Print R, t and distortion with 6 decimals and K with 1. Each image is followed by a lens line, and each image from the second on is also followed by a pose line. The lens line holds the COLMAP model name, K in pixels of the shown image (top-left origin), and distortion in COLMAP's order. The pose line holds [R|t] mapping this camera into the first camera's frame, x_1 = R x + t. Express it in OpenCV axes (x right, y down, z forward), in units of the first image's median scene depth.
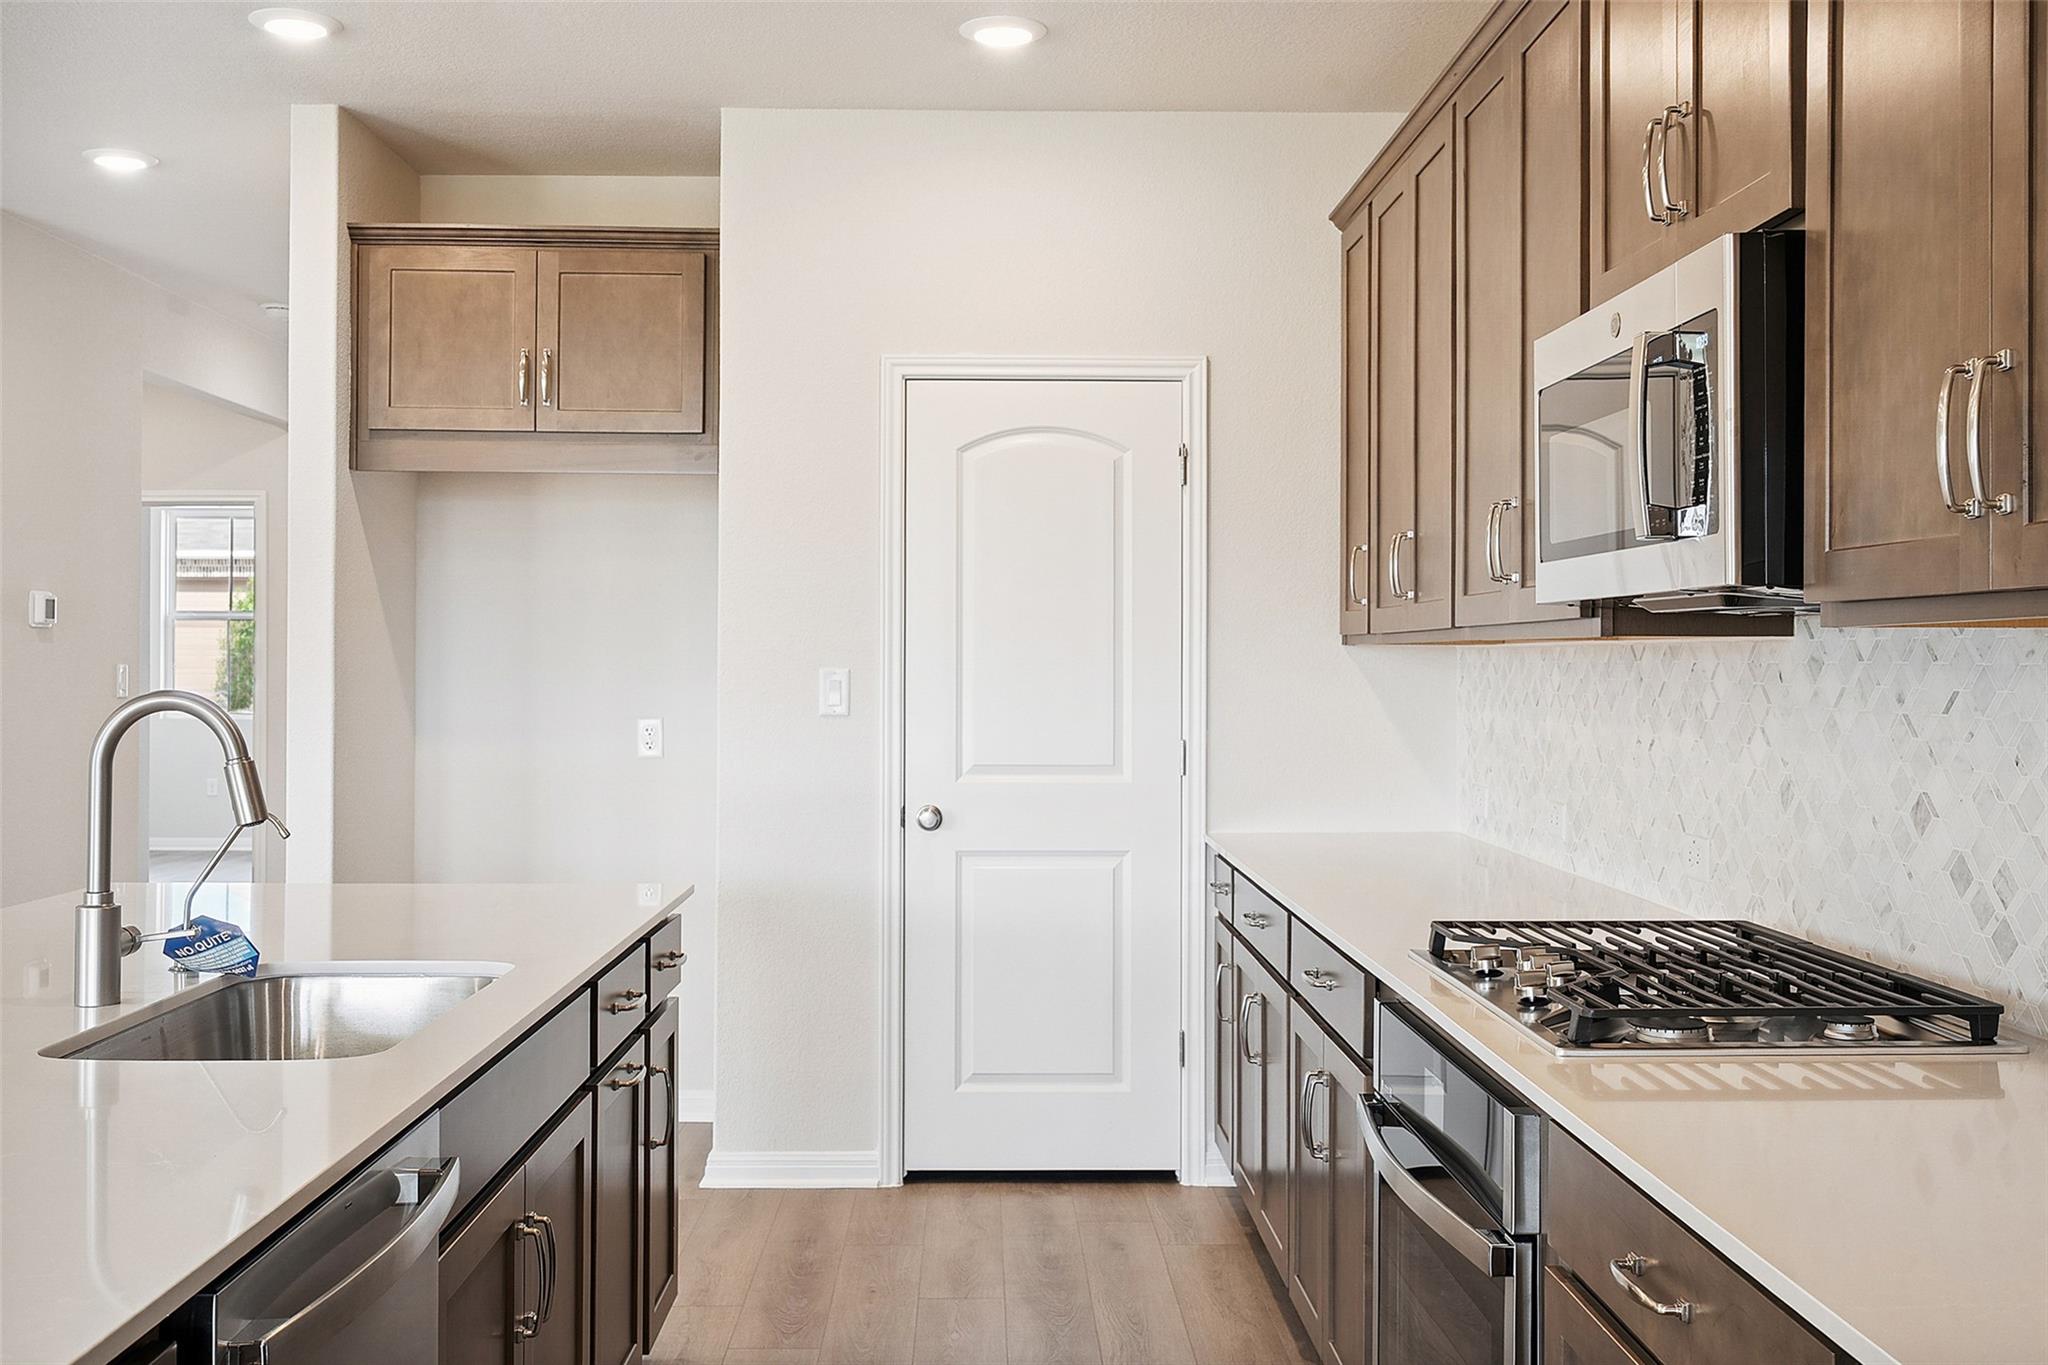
lens RADIAL K [[1963.6, 0, 1024.0], [0, 1963.6, 682.5], [0, 0, 1]] dist [0.009793, 0.005133]
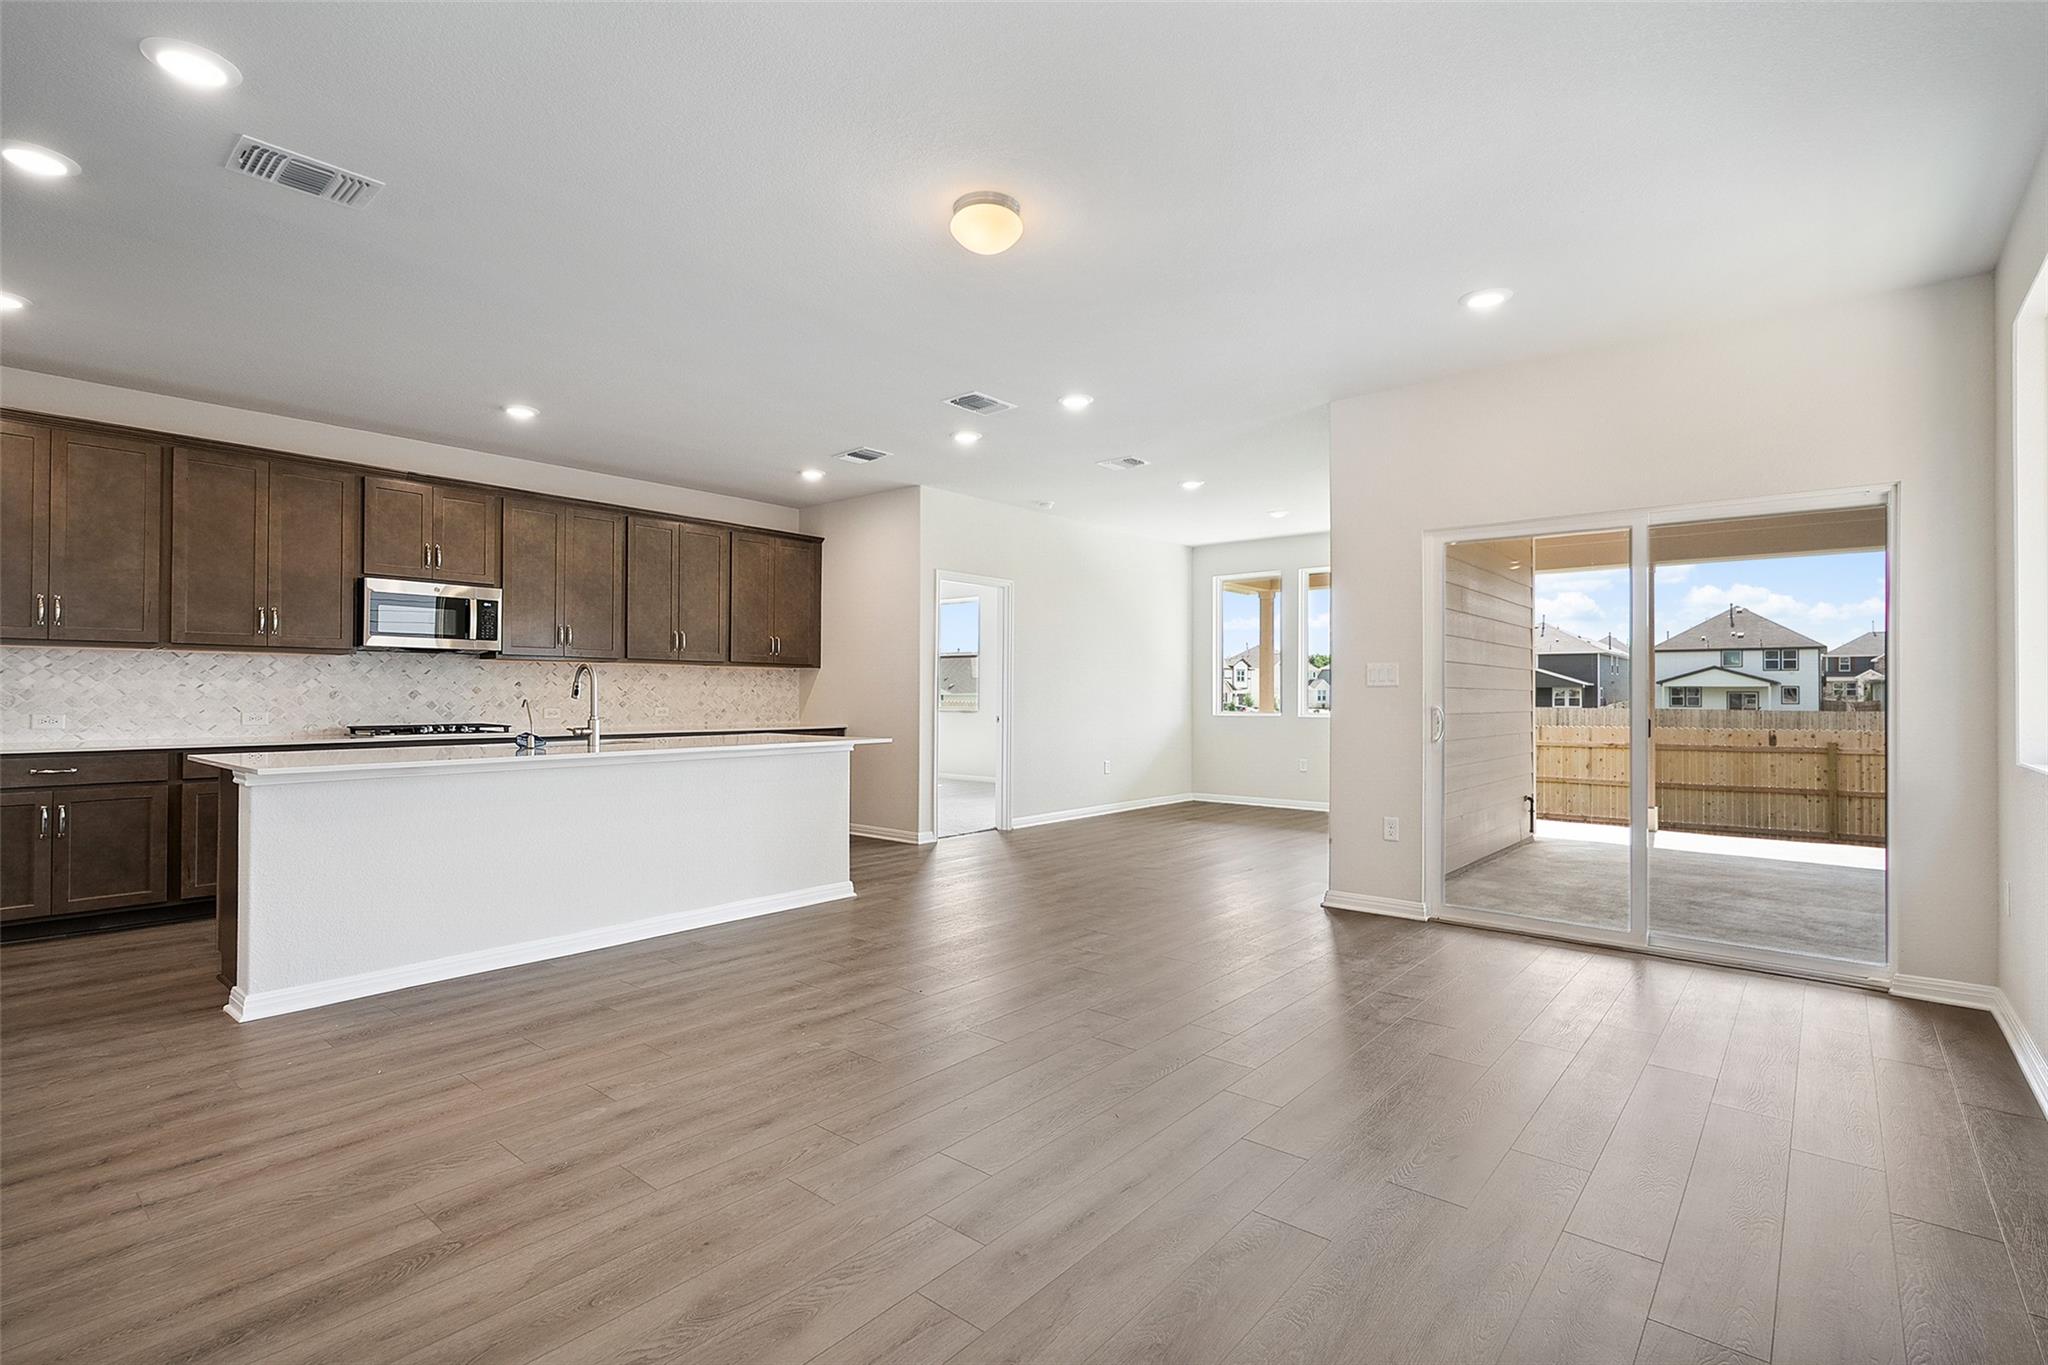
lens RADIAL K [[951.7, 0, 1021.4], [0, 951.7, 683.6], [0, 0, 1]] dist [-0.000414, 0.000400]
pose [[-0.747550, 0.003541, 0.664196, -1.263331], [0.002139, 0.999993, -0.002925, 0.027910], [-0.664202, -0.000766, -0.747552, 0.996956]]
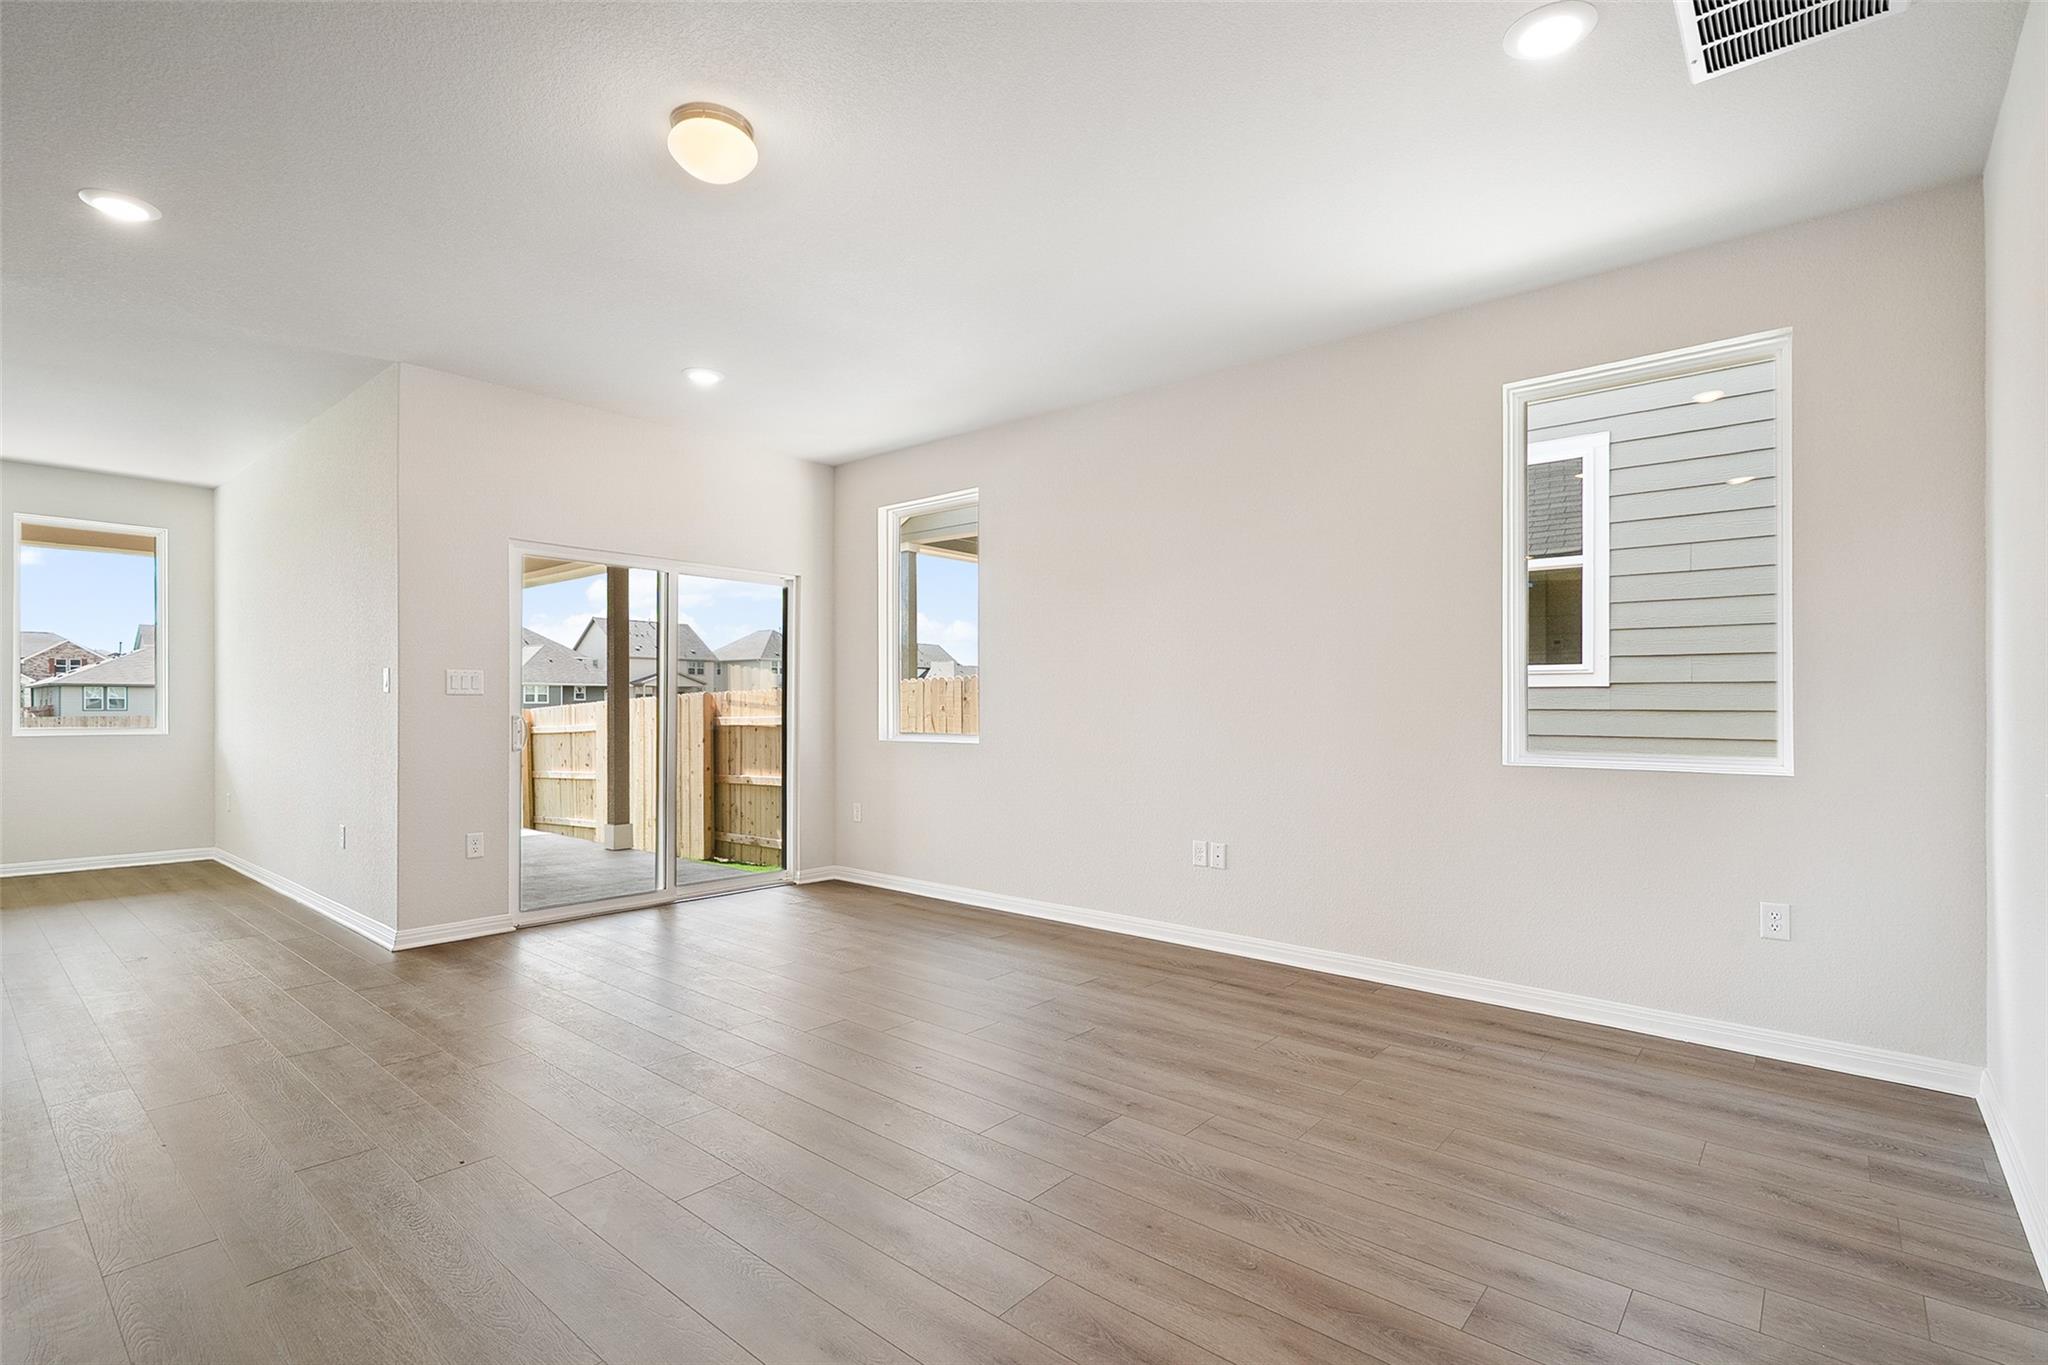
lens RADIAL K [[954.3, 0, 1012.9], [0, 954.3, 705.4], [0, 0, 1]] dist [-0.001444, -0.000170]
pose [[-0.670740, -0.002483, -0.741689, -0.471121], [-0.010847, 0.999920, 0.006461, 0.027537], [0.741613, 0.012379, -0.670713, 1.025301]]
